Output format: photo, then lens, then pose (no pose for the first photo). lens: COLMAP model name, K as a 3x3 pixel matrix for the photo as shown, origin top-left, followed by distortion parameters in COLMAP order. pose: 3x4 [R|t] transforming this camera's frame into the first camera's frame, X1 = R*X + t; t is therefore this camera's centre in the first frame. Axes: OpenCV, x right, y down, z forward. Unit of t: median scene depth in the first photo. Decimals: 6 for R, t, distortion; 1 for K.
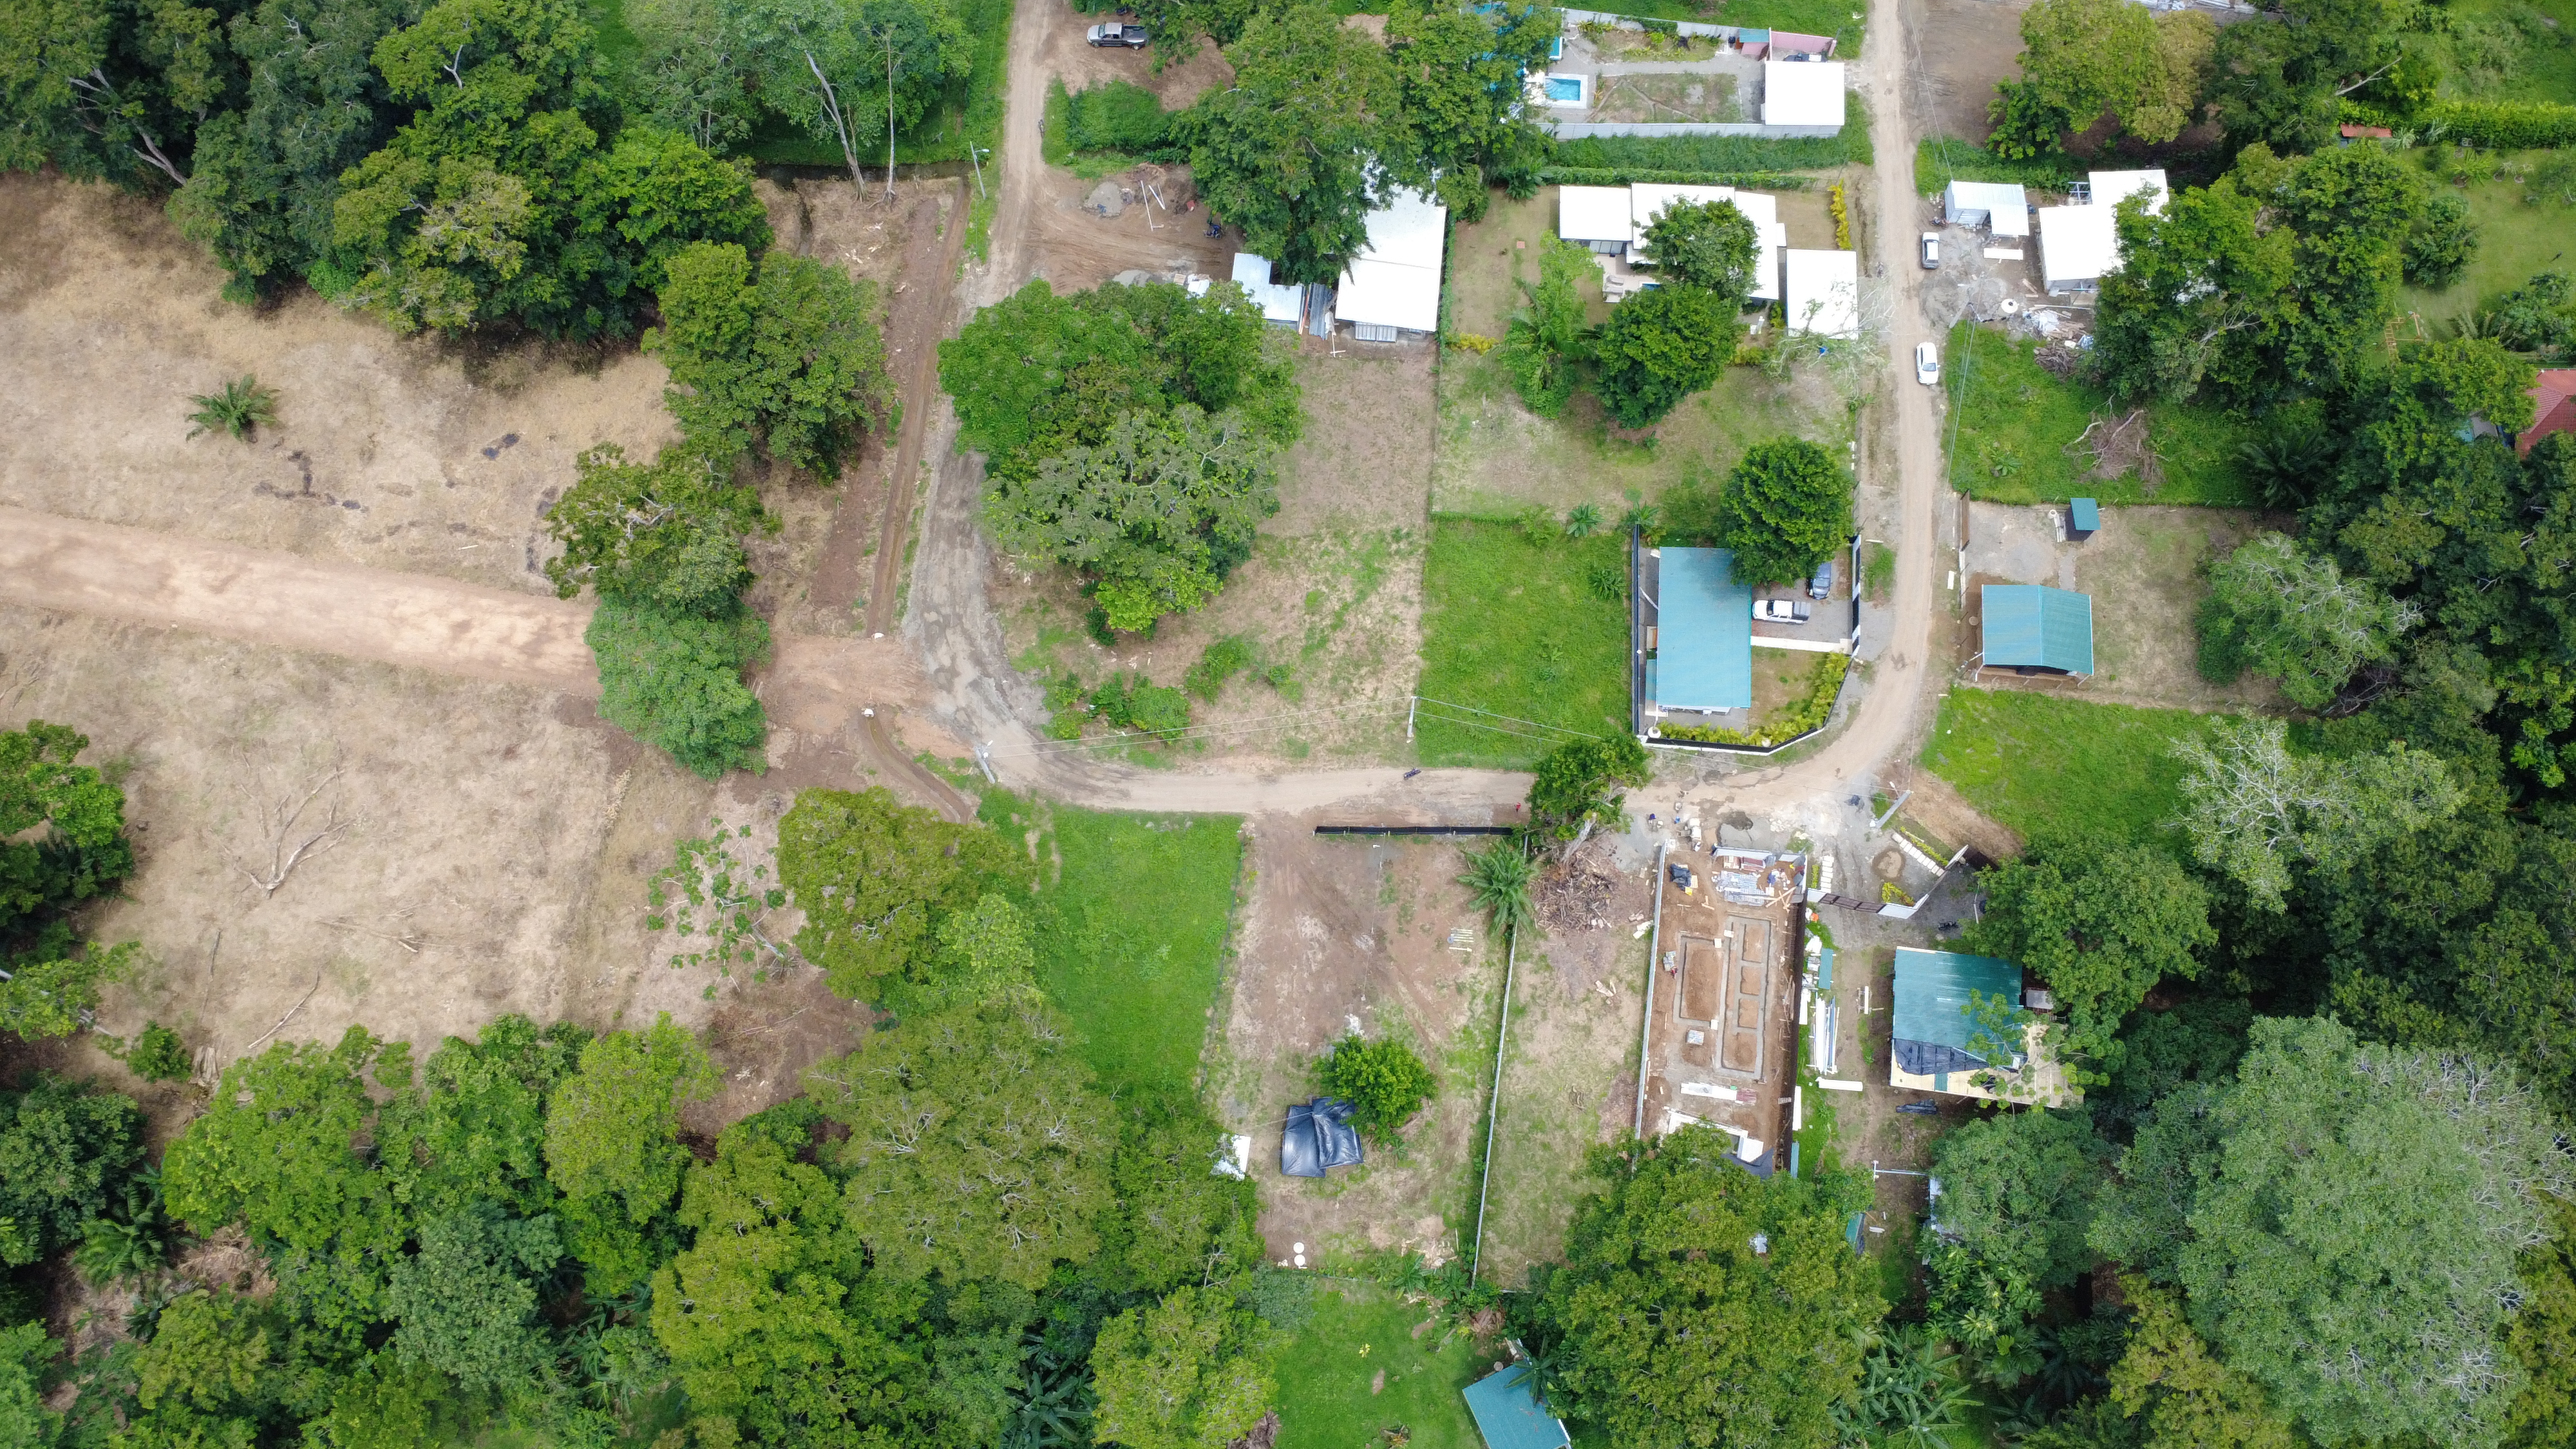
lens RADIAL K [[1869.9, 0, 1282.4], [0, 1869.9, 731.0], [0, 0, 1]] dist [-0.001012, 0.005222]
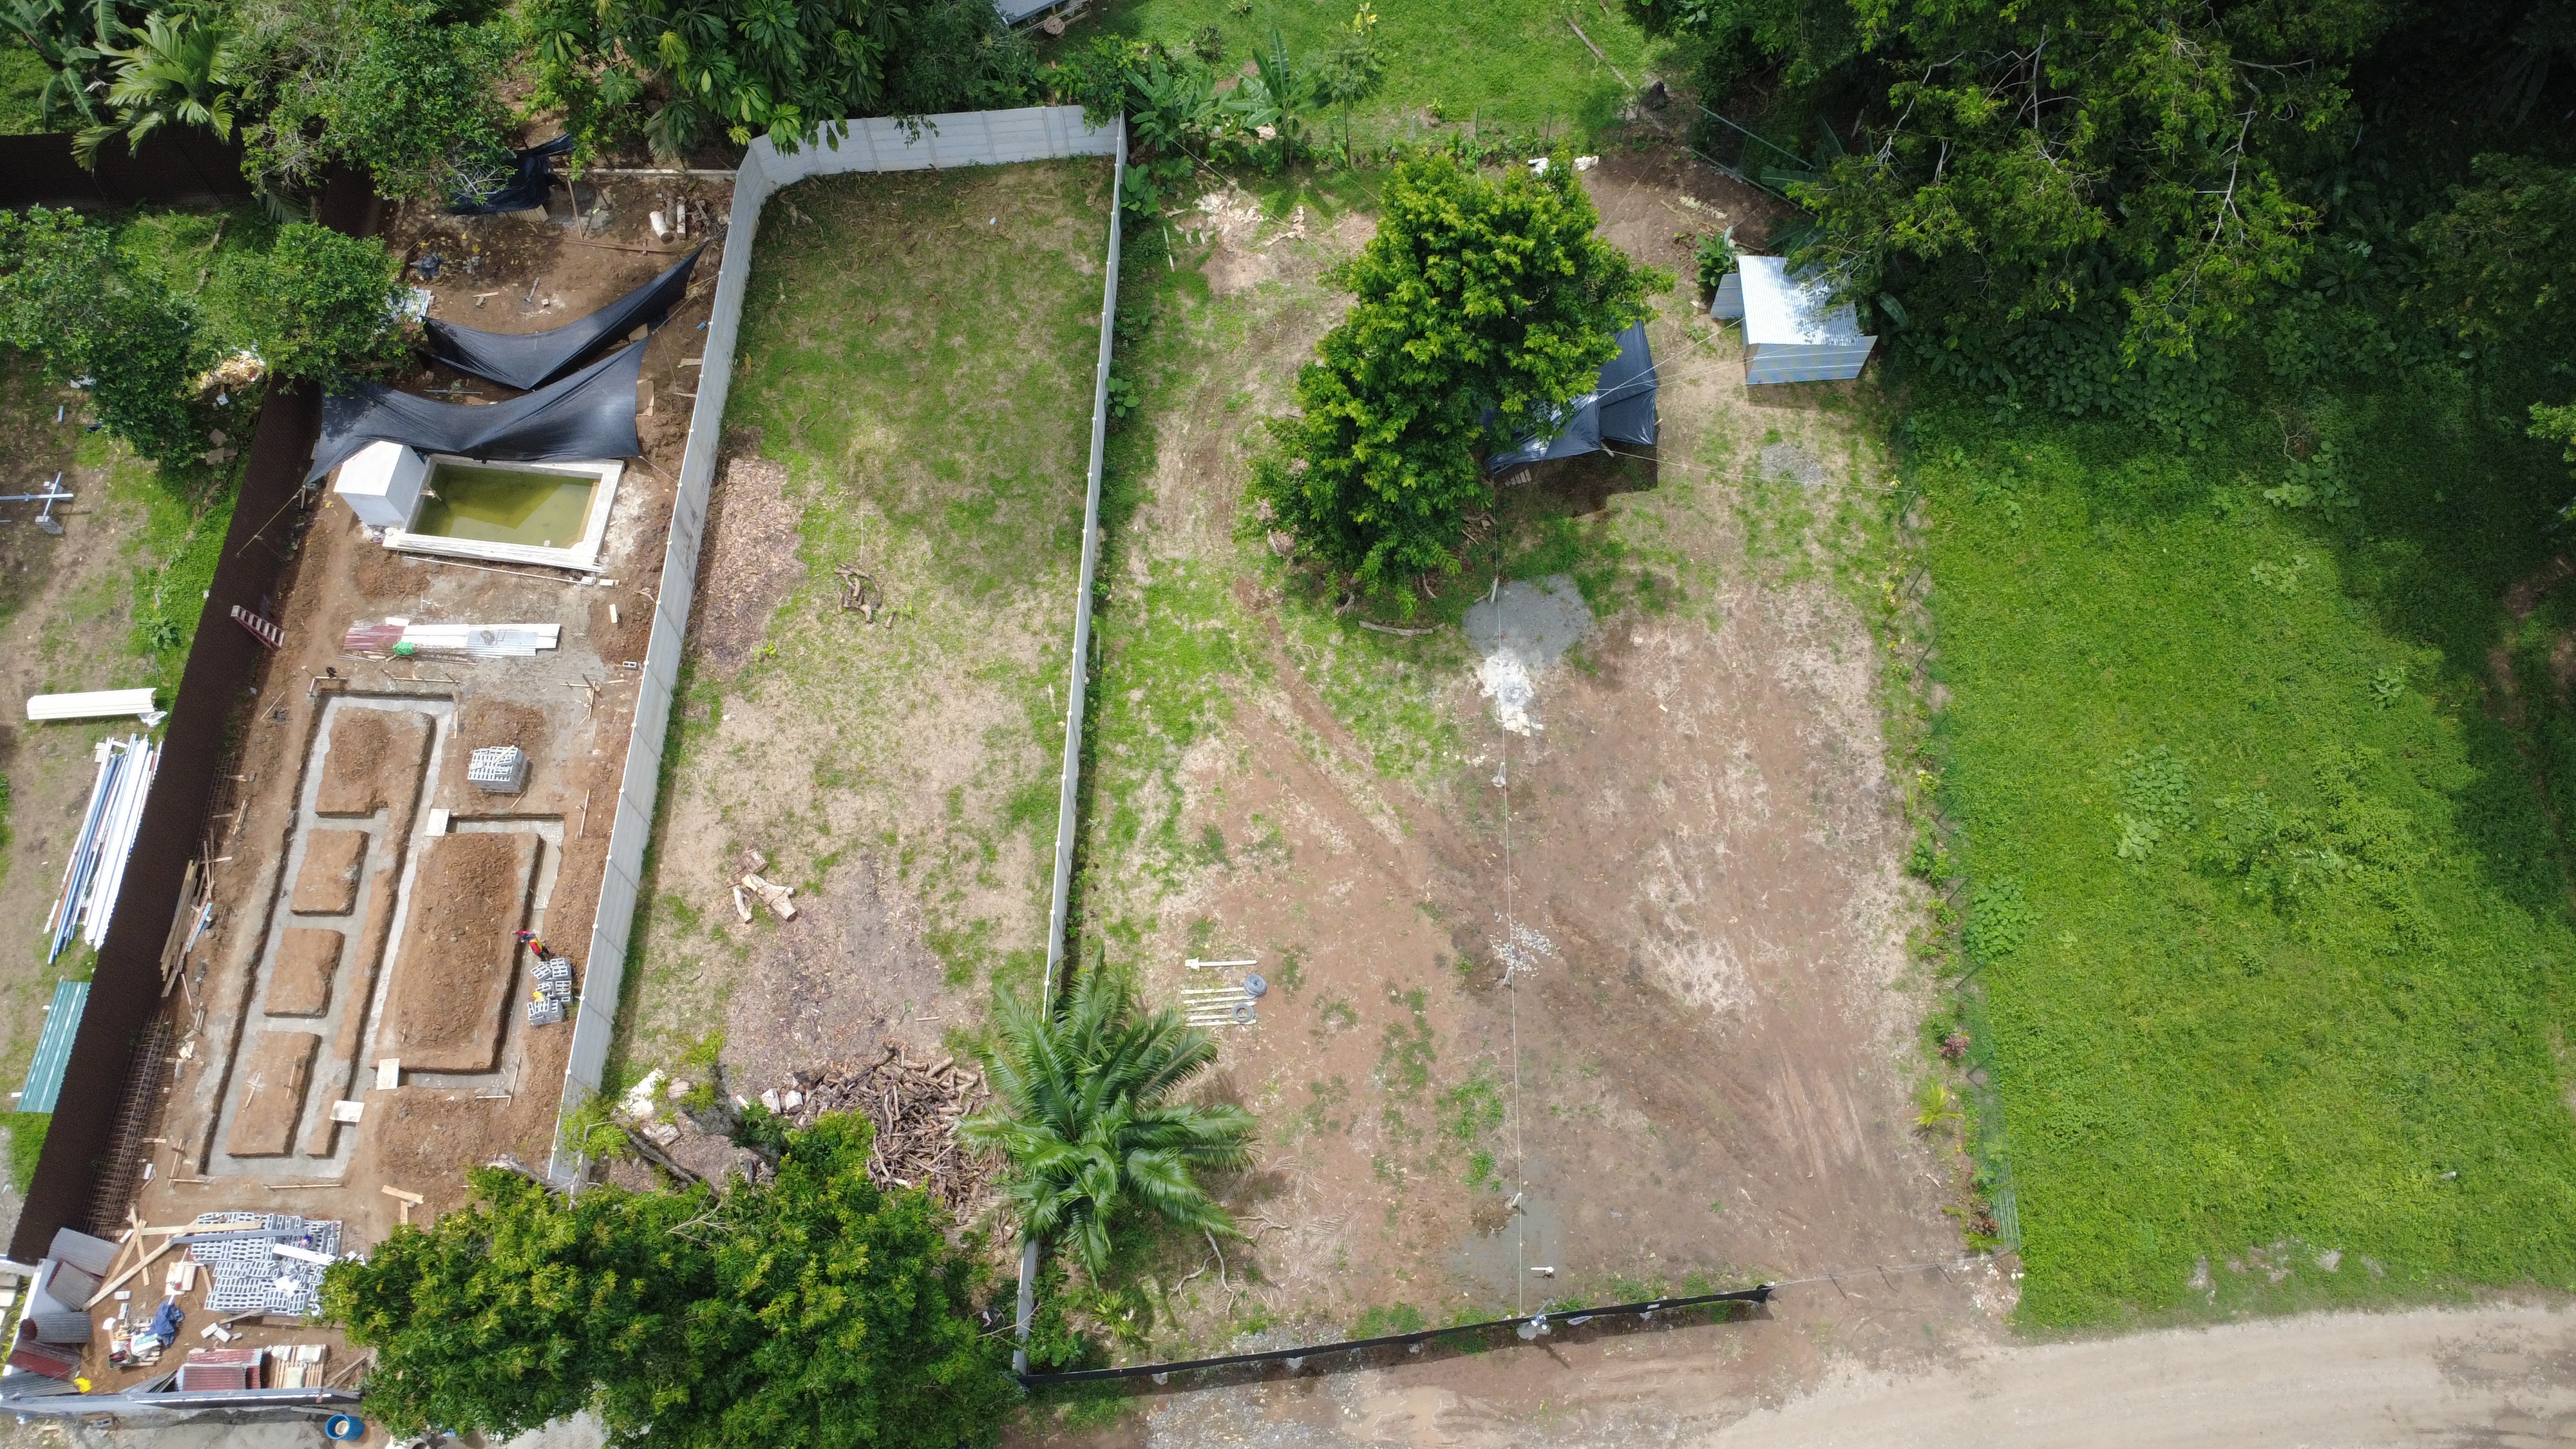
lens RADIAL K [[1869.9, 0, 1282.7], [0, 1869.9, 731.5], [0, 0, 1]] dist [-0.001012, 0.005222]
pose [[-0.991746, 0.122794, -0.036890, 0.090354], [-0.113172, -0.703139, 0.701988, -0.077500], [0.060261, 0.700369, 0.711233, 0.738933]]
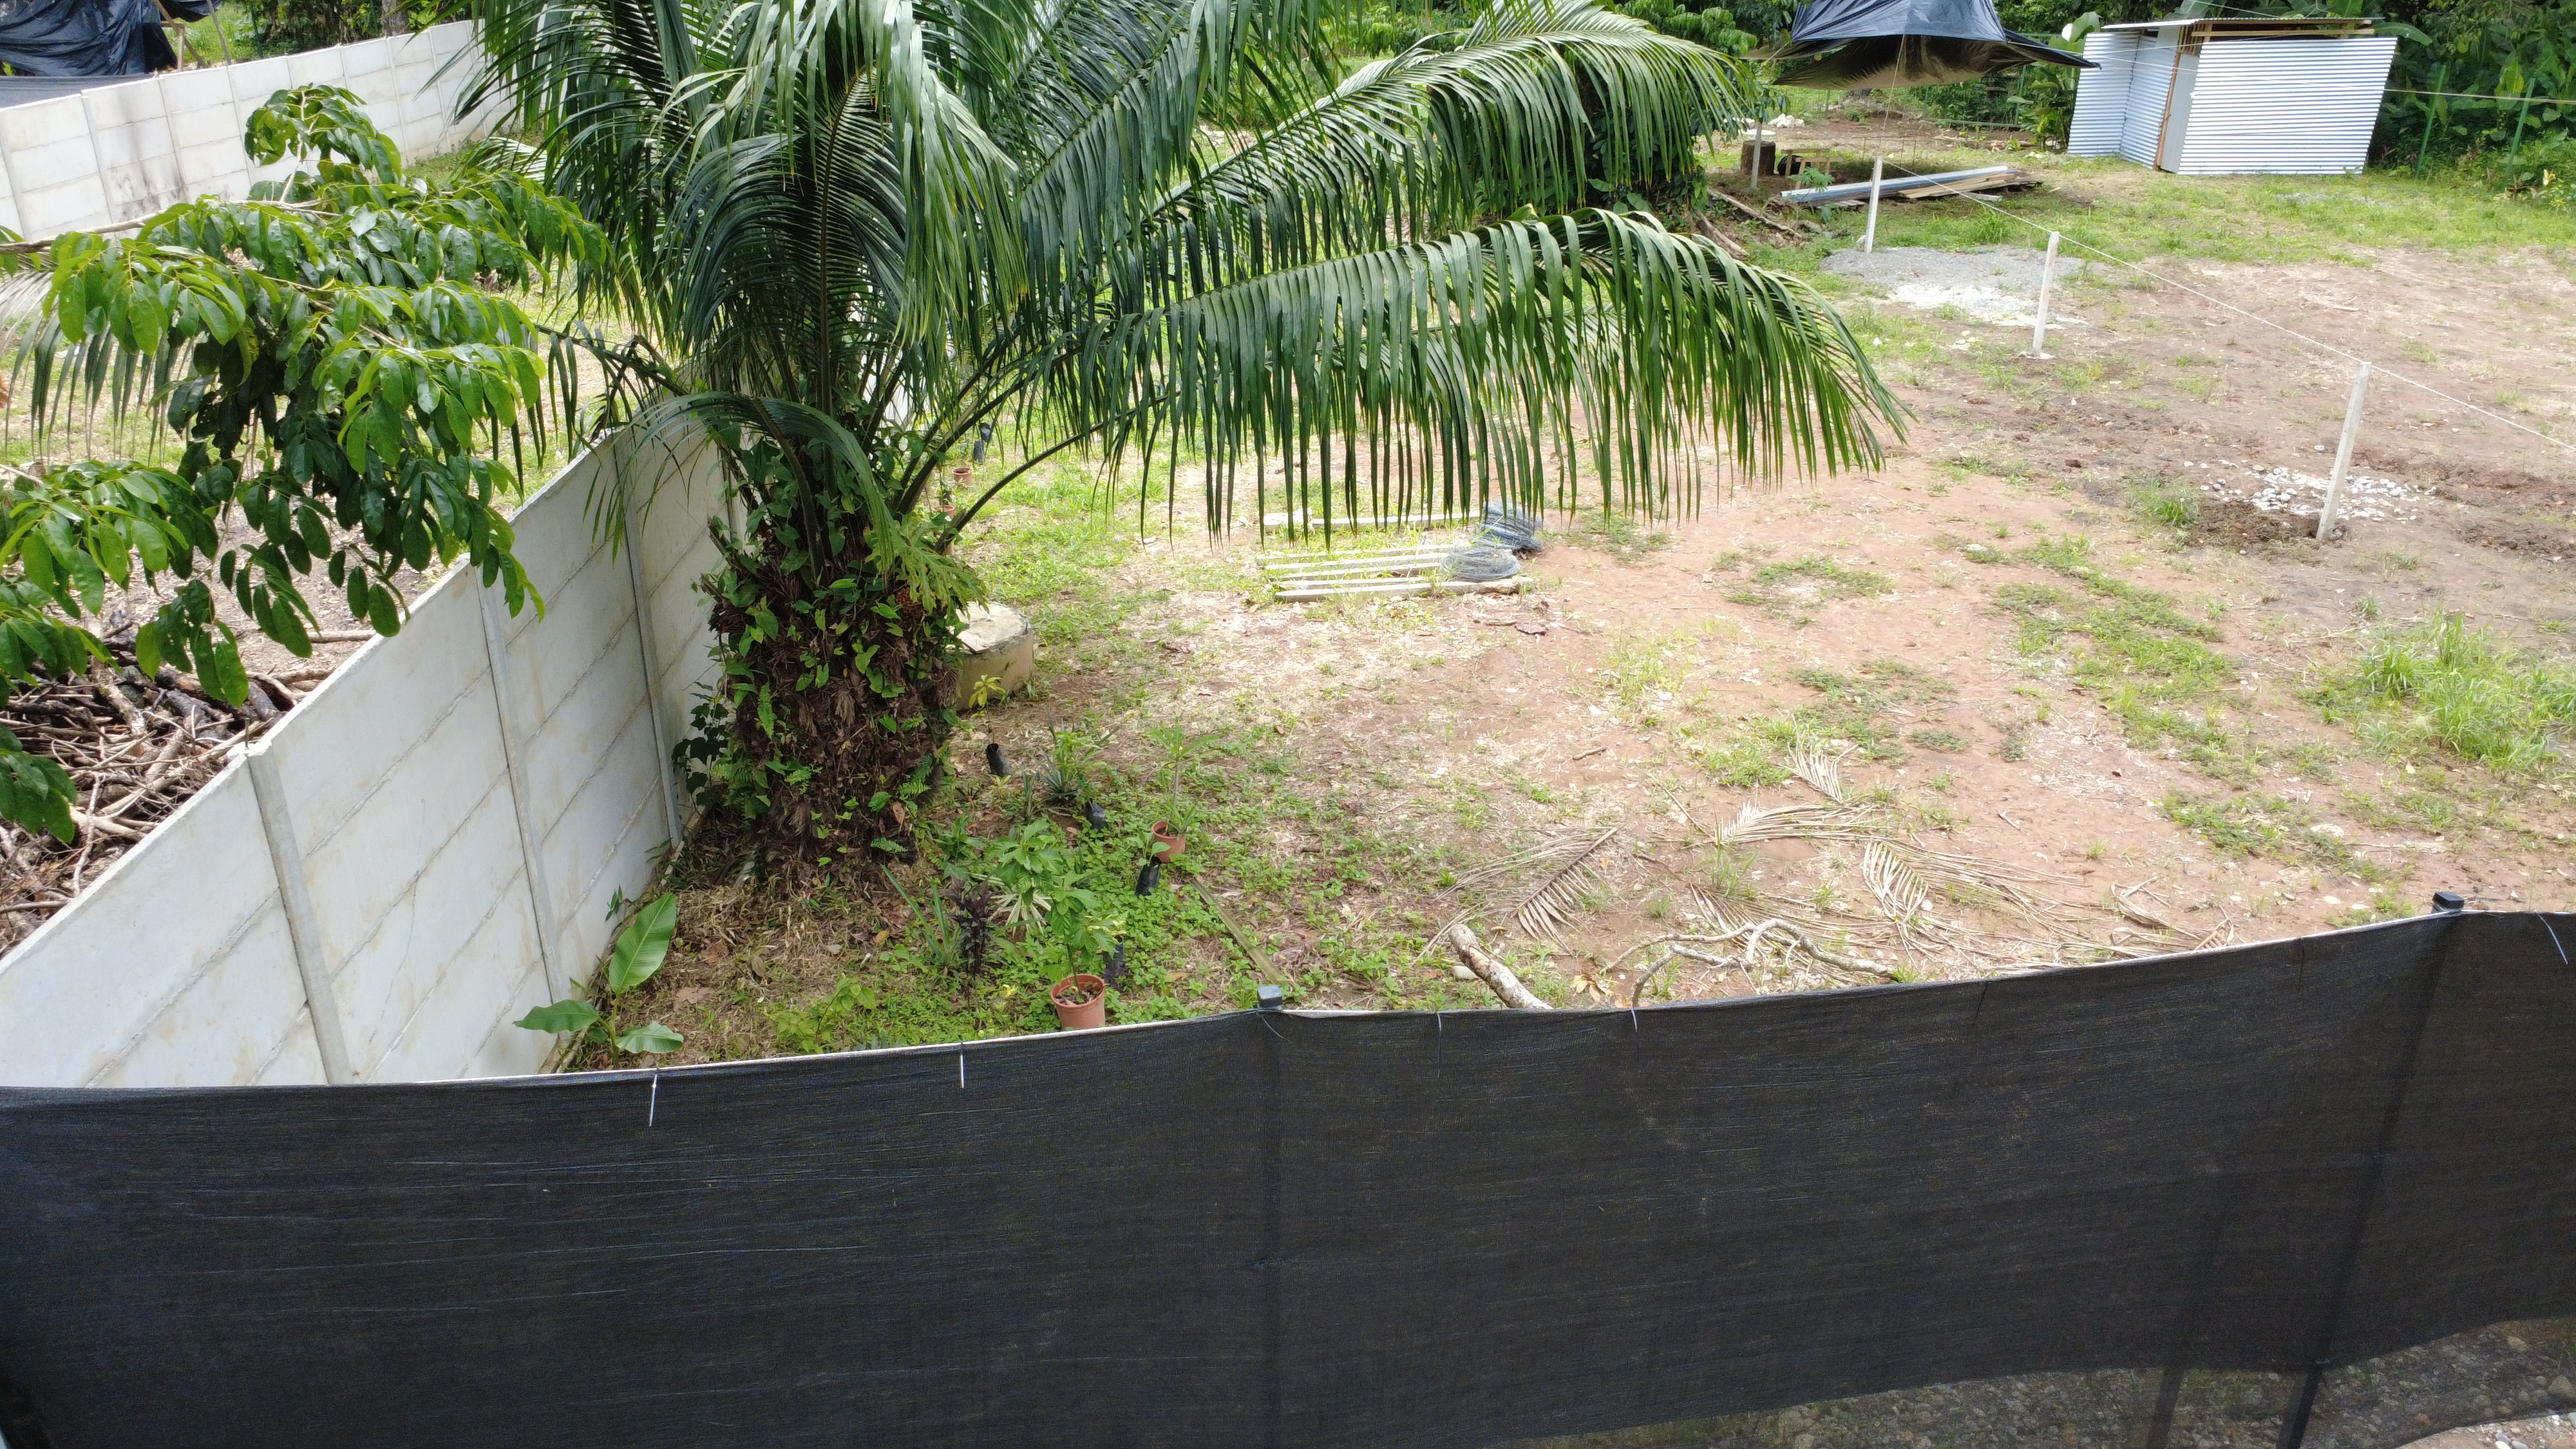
lens RADIAL K [[1869.9, 0, 1289.9], [0, 1869.9, 731.1], [0, 0, 1]] dist [-0.001012, 0.005222]
pose [[-0.983329, 0.088470, -0.158859, 0.114174], [-0.165181, -0.069387, 0.983819, 0.022413], [0.076016, 0.993659, 0.082844, 0.988966]]
